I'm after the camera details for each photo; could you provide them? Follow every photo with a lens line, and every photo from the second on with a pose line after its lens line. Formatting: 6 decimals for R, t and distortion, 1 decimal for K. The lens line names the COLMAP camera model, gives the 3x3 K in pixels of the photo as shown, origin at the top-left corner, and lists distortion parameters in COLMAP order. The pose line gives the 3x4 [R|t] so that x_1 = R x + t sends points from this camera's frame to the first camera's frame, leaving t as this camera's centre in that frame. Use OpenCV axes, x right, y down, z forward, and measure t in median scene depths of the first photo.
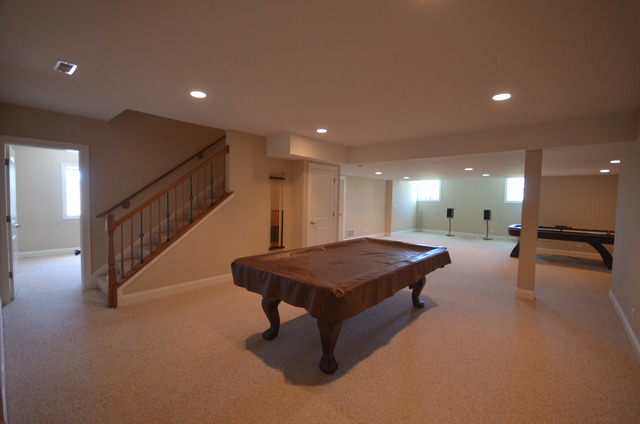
lens RADIAL K [[283.7, 0, 317.2], [0, 283.7, 211.1], [0, 0, 1]] dist [0.005197, -0.000011]
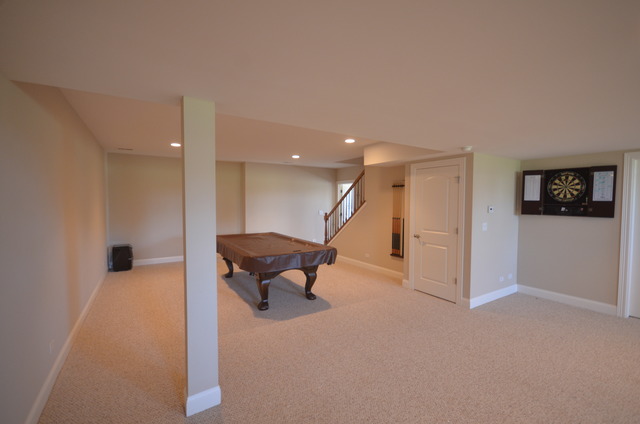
lens RADIAL K [[283.7, 0, 317.5], [0, 283.7, 212.3], [0, 0, 1]] dist [0.005197, -0.000011]
pose [[-0.272169, 0.017468, -0.962091, 0.887728], [-0.055963, 0.997856, 0.033949, -0.040781], [0.960621, 0.063081, -0.270608, 0.990588]]
